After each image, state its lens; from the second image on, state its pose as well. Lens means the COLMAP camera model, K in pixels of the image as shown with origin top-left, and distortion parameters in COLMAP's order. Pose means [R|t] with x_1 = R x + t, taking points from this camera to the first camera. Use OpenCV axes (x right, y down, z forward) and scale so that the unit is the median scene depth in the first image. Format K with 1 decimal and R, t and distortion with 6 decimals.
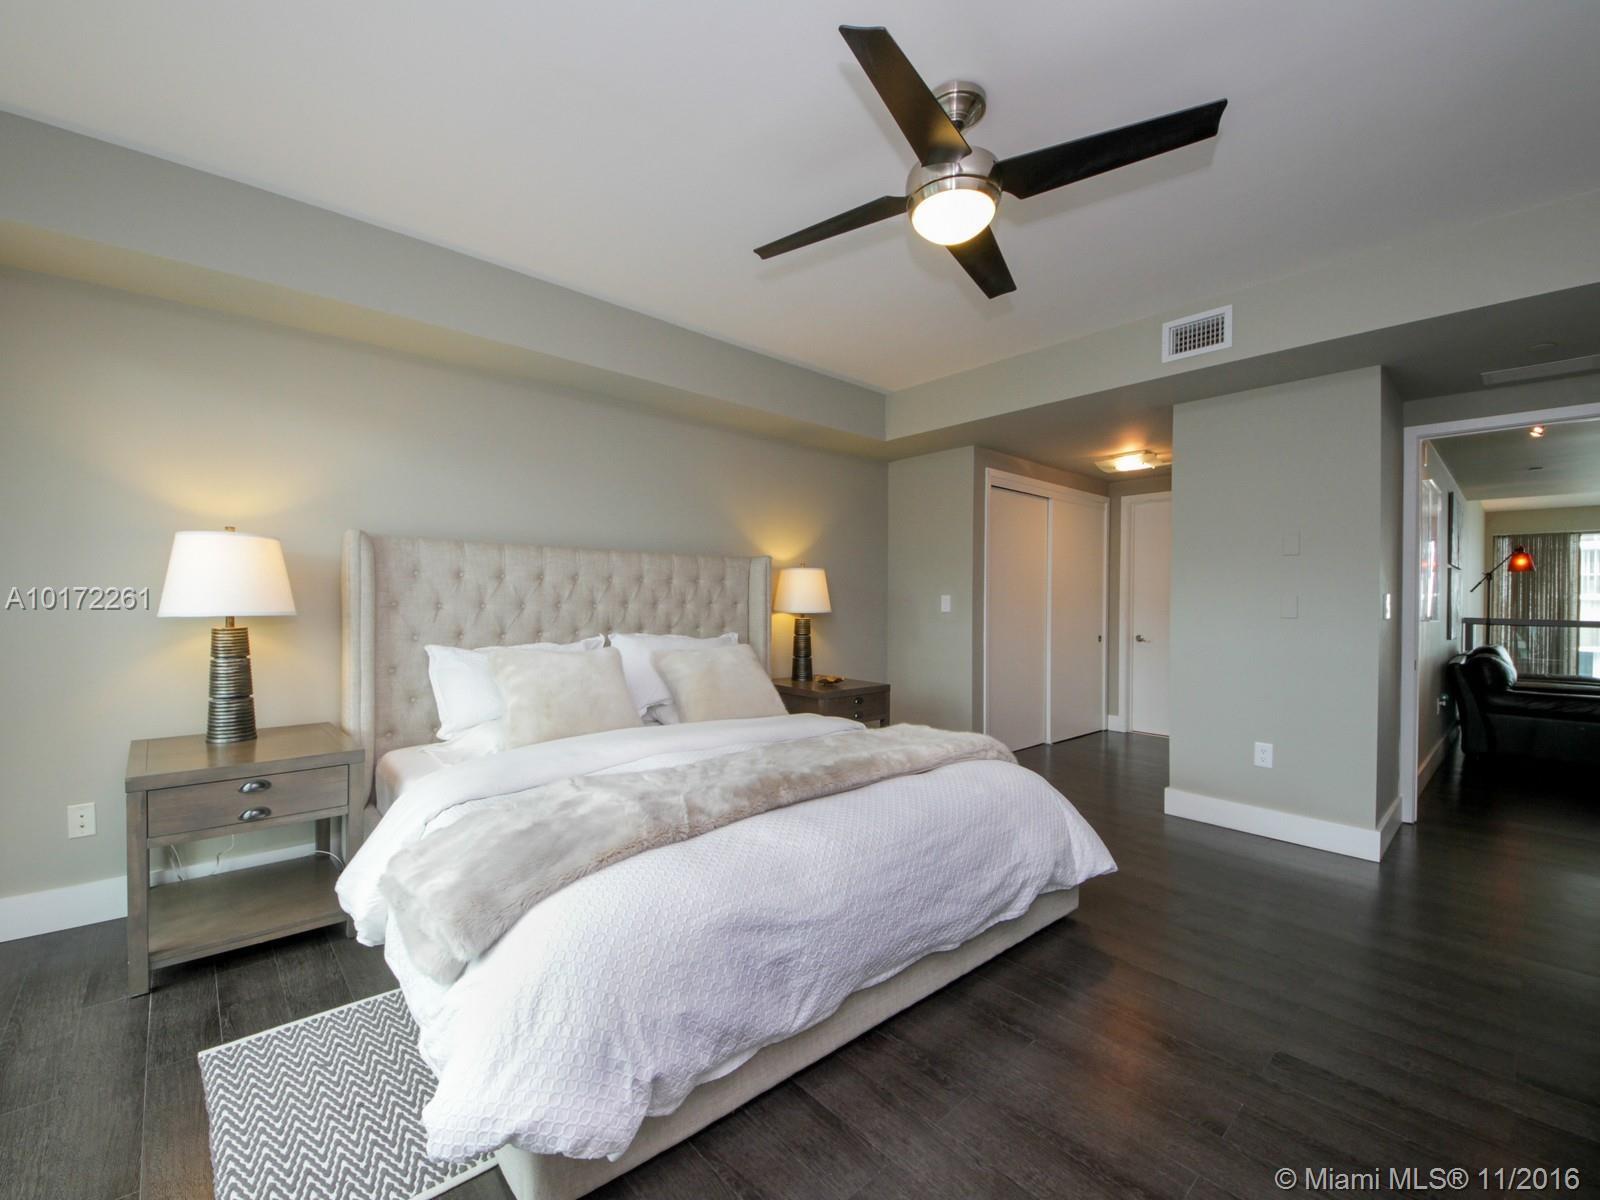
lens RADIAL K [[687.3, 0, 800.0], [0, 687.3, 600.0], [0, 0, 1]] dist [0.000536, -0.000326]
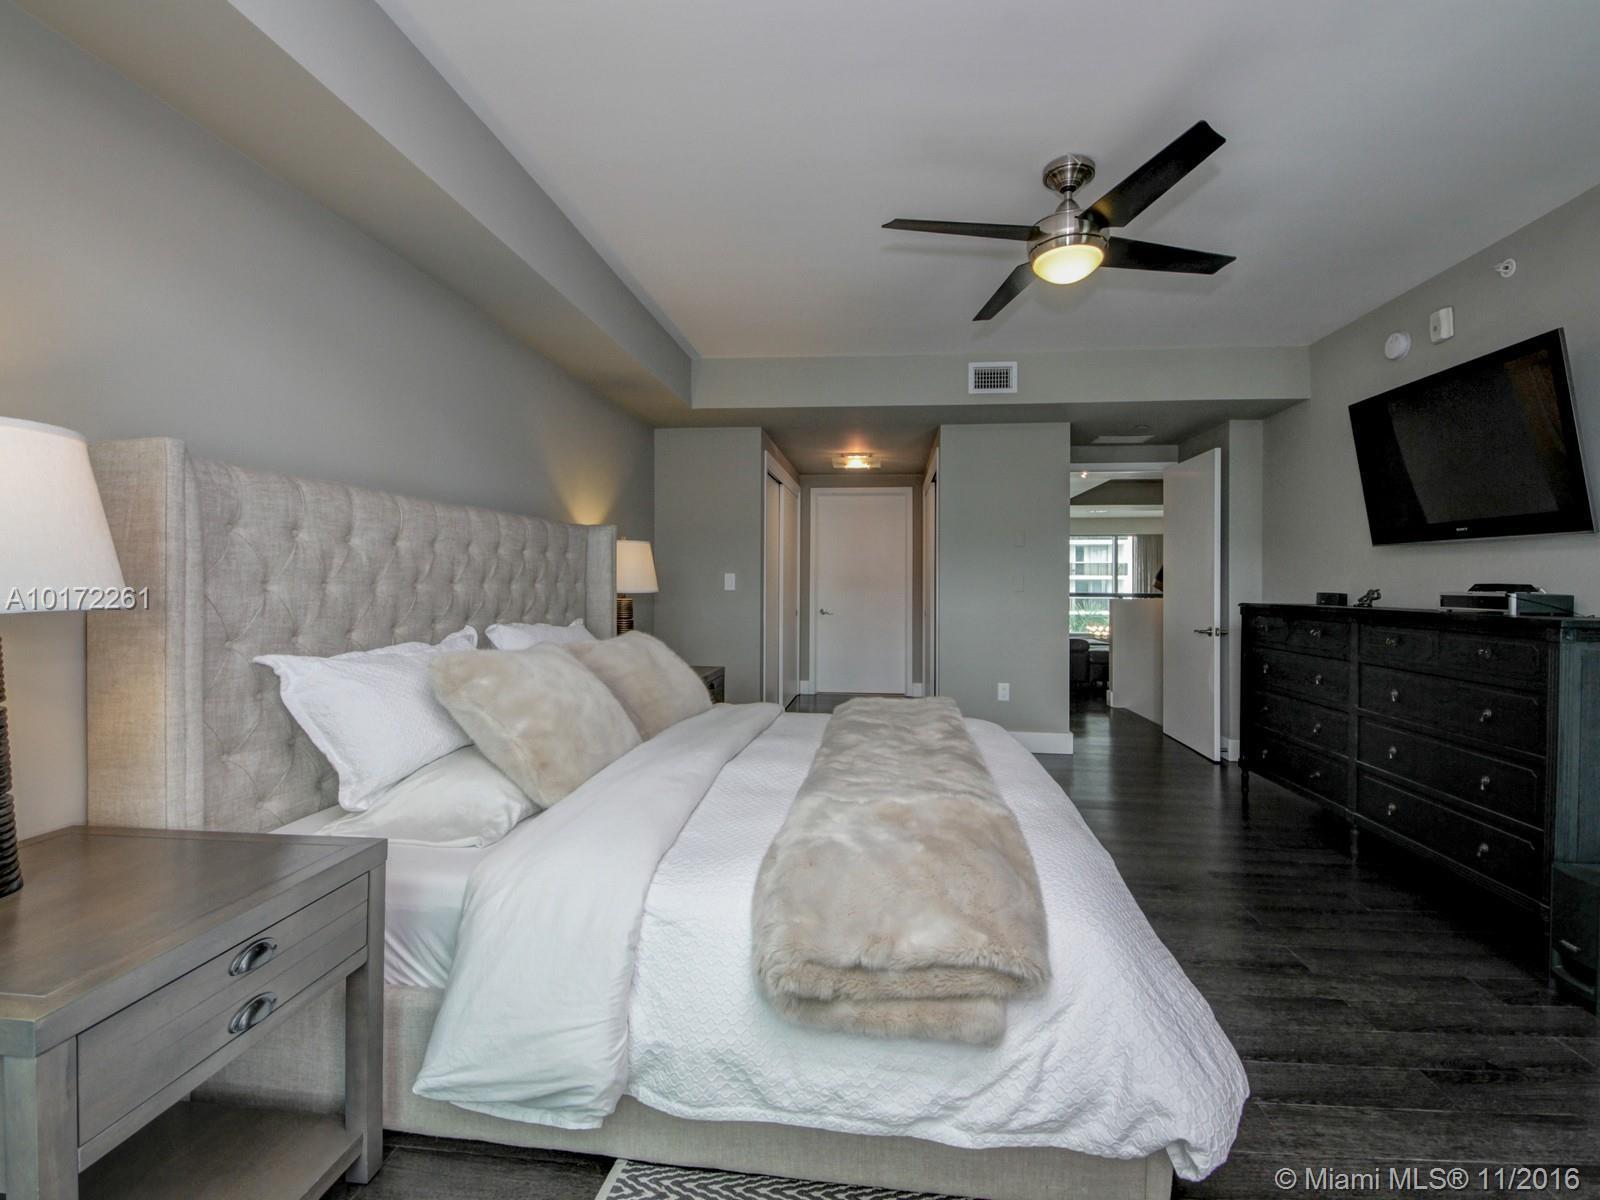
lens RADIAL K [[712.3, 0, 802.7], [0, 712.3, 578.3], [0, 0, 1]] dist [0.000869, -0.000067]
pose [[0.719073, 0.003043, 0.694928, -0.599854], [-0.002478, 0.999995, -0.001815, 0.002144], [-0.694930, -0.000416, 0.719077, 0.255431]]
